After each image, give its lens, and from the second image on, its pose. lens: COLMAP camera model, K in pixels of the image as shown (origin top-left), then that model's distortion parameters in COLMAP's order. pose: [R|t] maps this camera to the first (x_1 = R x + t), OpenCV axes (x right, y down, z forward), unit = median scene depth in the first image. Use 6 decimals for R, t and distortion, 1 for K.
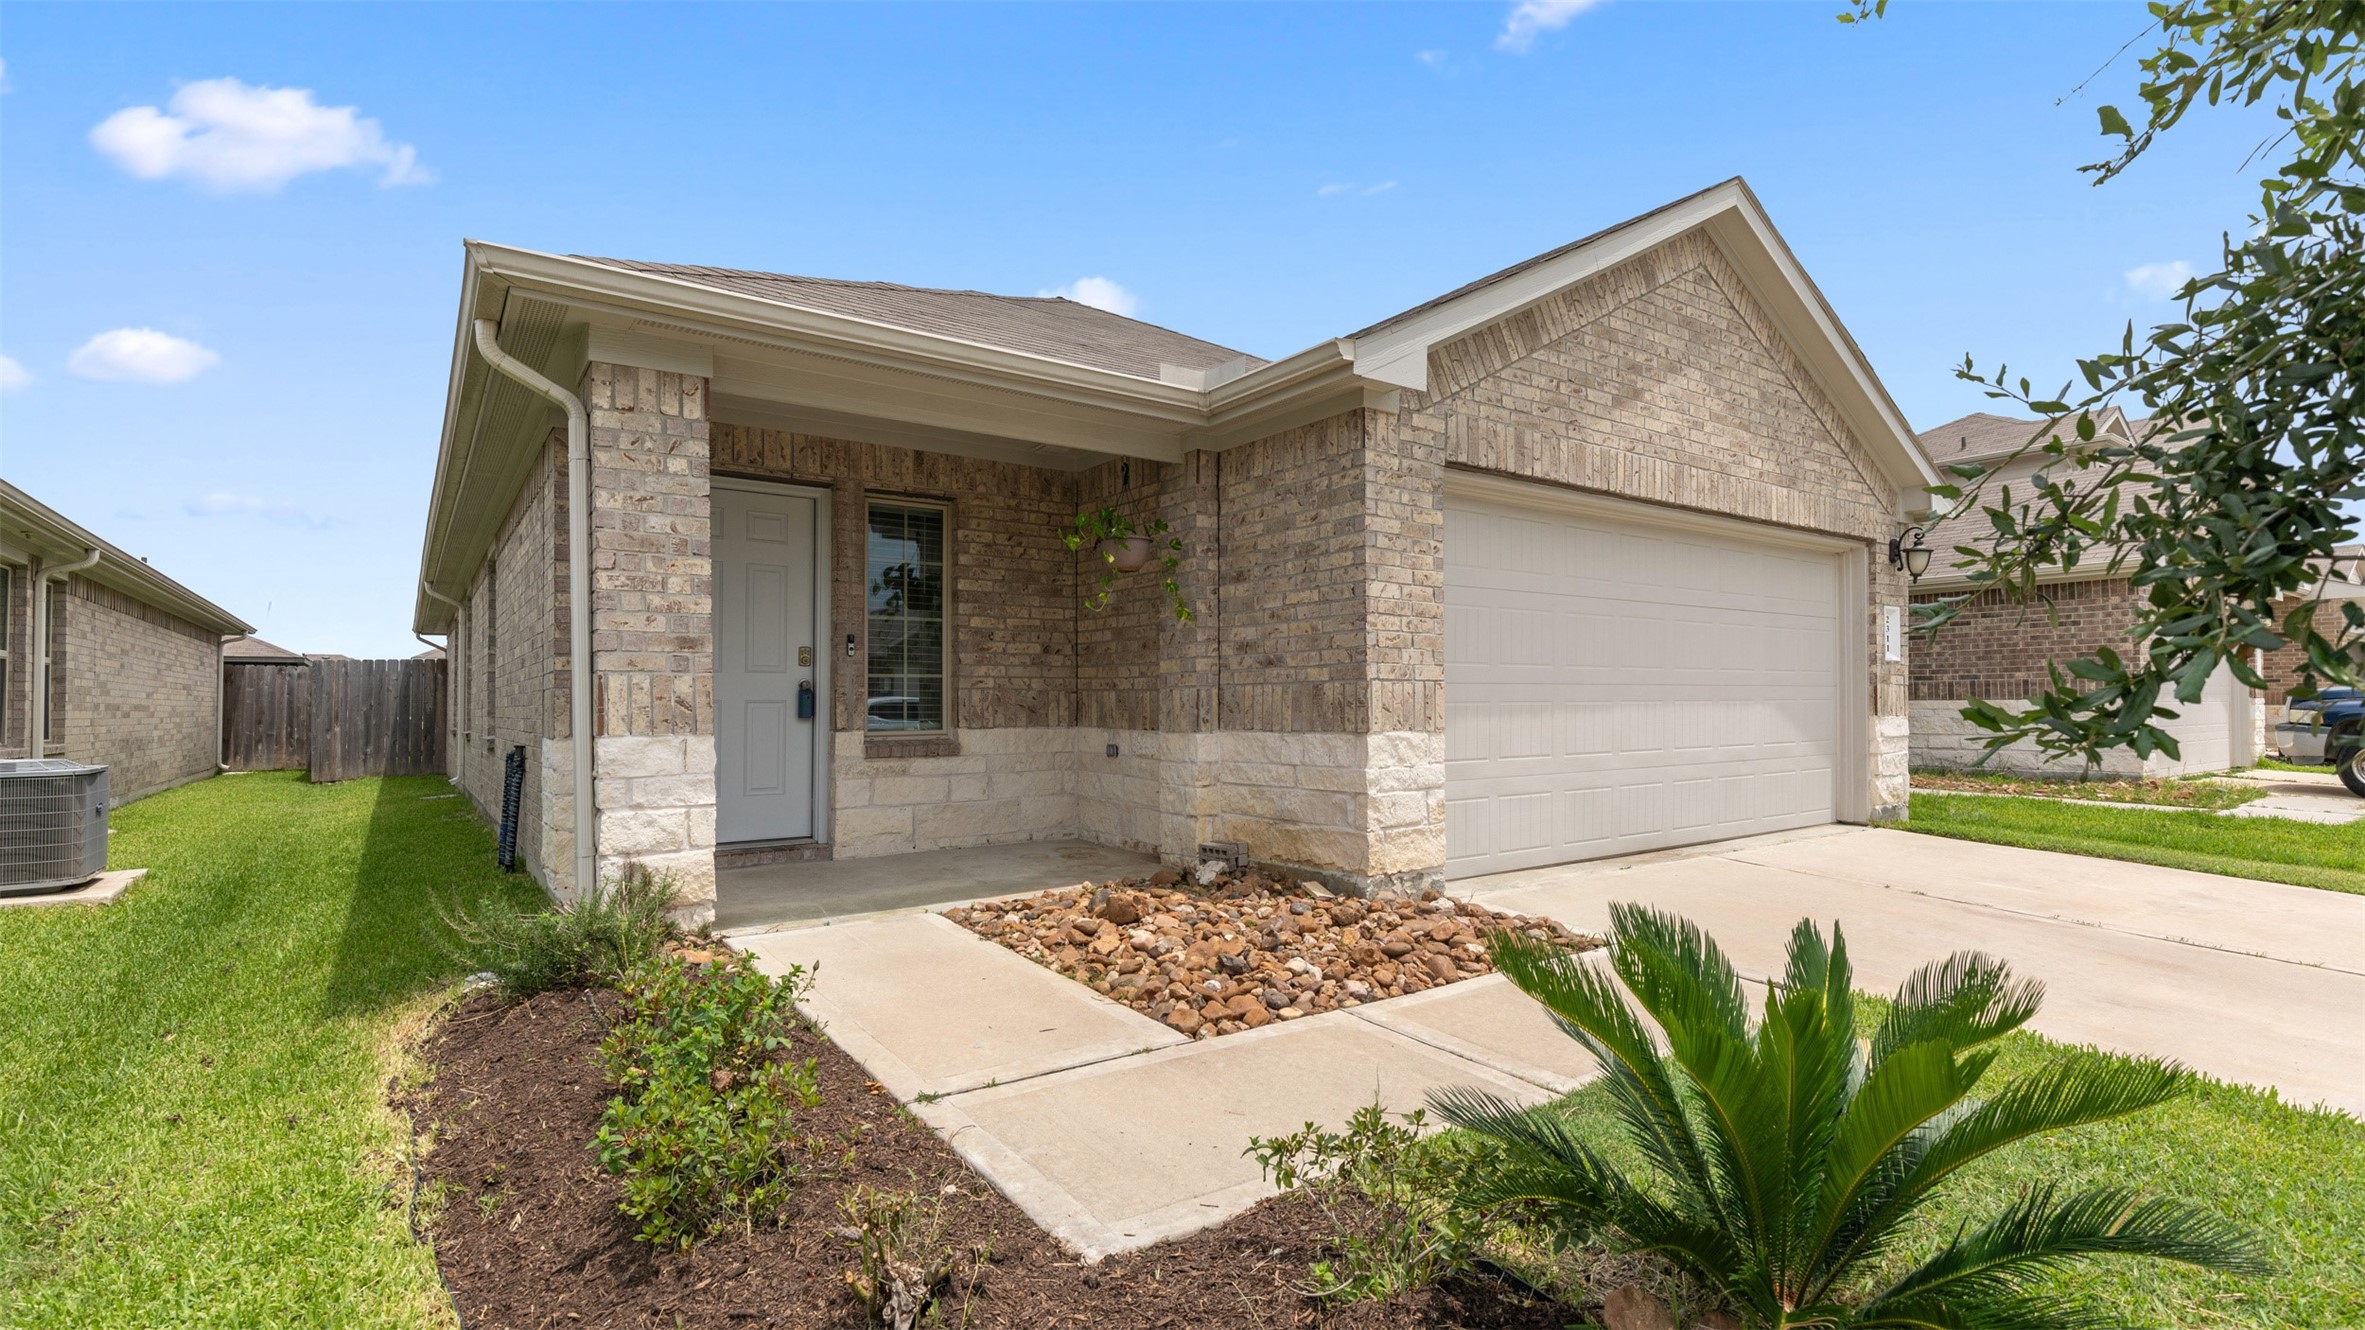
lens RADIAL K [[1070.7, 0, 1183.6], [0, 1070.7, 680.0], [0, 0, 1]] dist [0.006325, 0.001048]
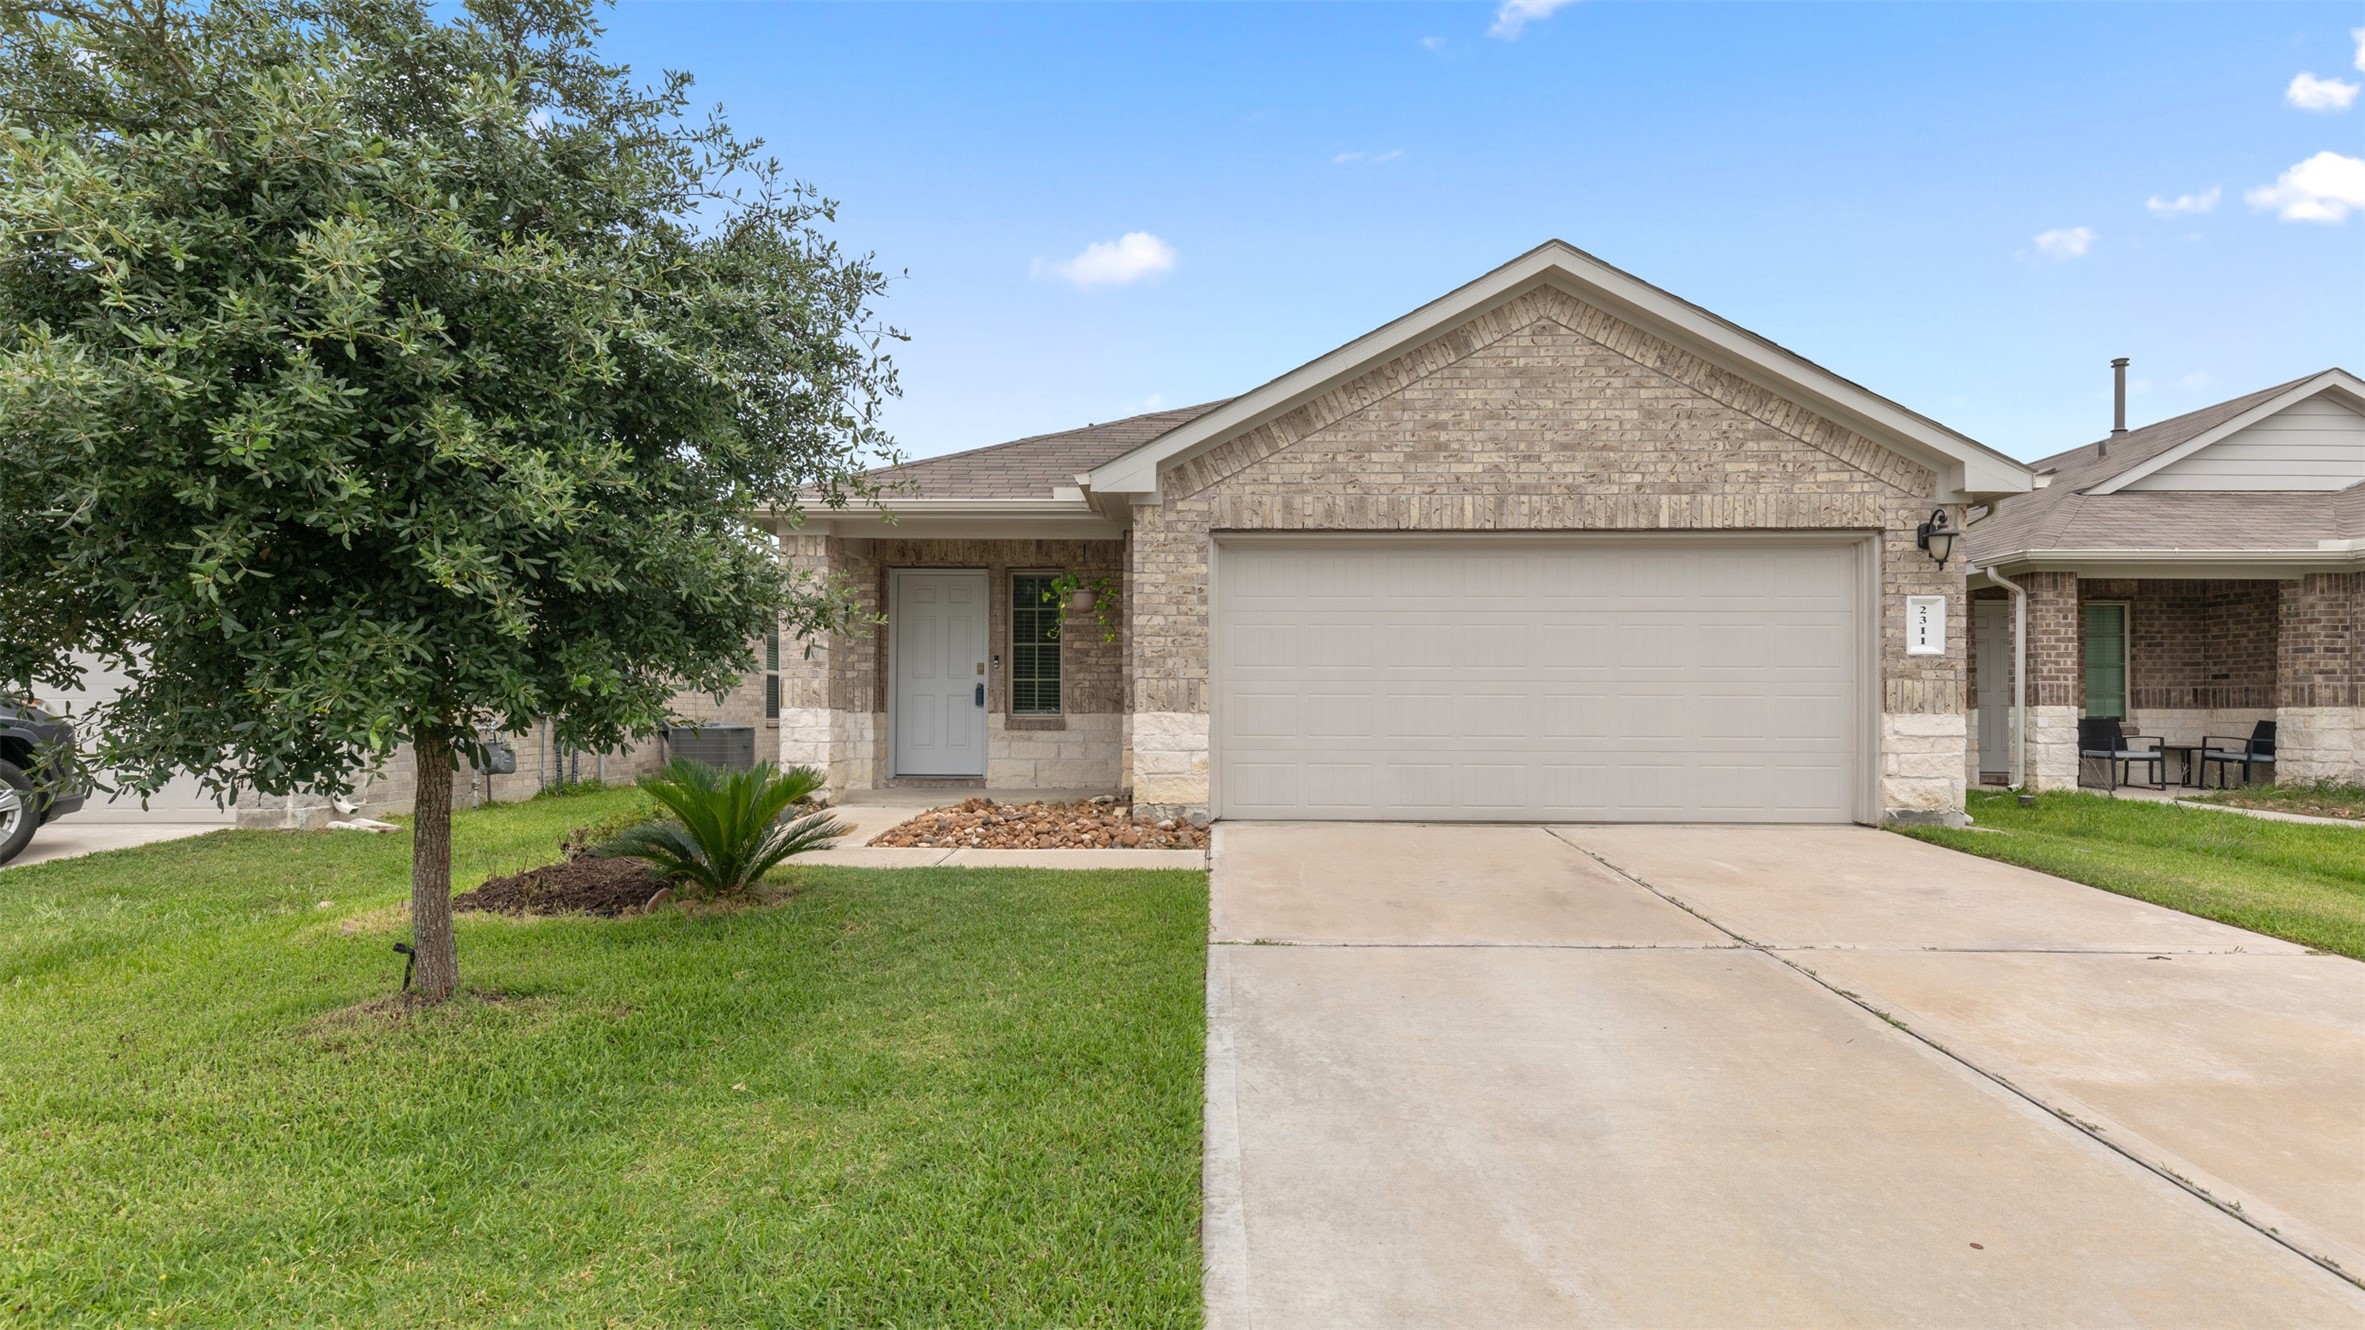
lens RADIAL K [[1070.7, 0, 1183.6], [0, 1070.7, 680.0], [0, 0, 1]] dist [0.006325, 0.001048]
pose [[0.800993, -0.010044, -0.598590, 0.993999], [0.004533, 0.999932, -0.010713, 0.016551], [0.598657, 0.005868, 0.800984, -0.179340]]
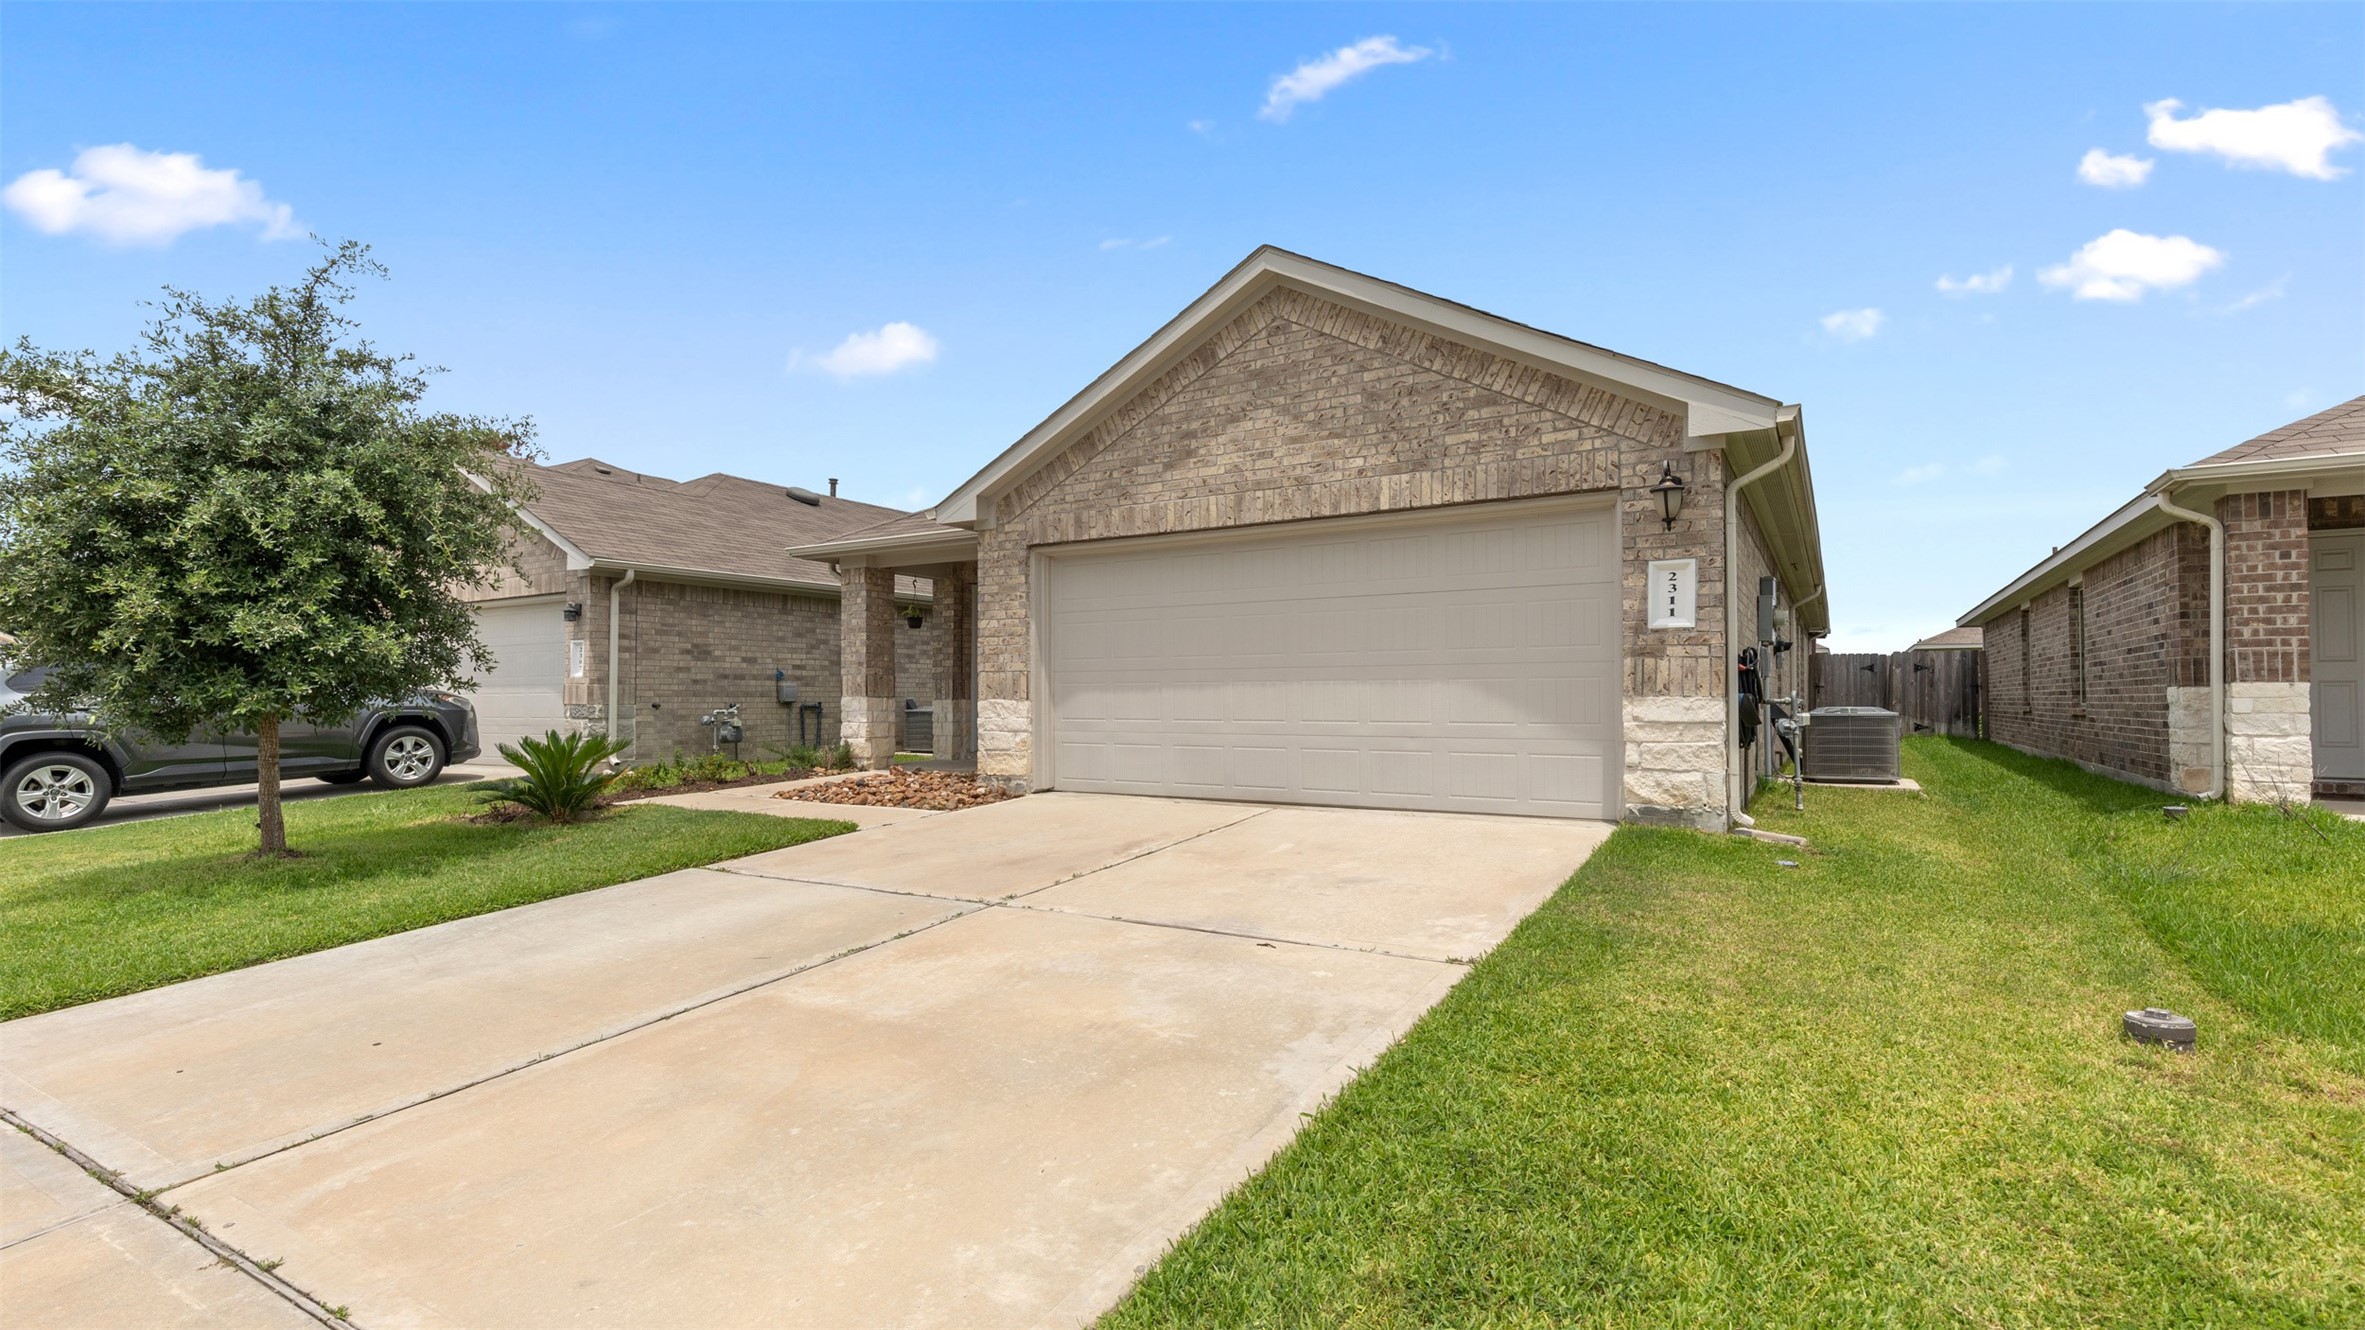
lens RADIAL K [[1049.8, 0, 1189.1], [0, 1049.8, 654.2], [0, 0, 1]] dist [0.000837, -0.000037]
pose [[0.402341, -0.032743, -0.914904, 1.743743], [0.020095, 0.999435, -0.026932, 0.022566], [0.915269, -0.007549, 0.402772, 0.500134]]
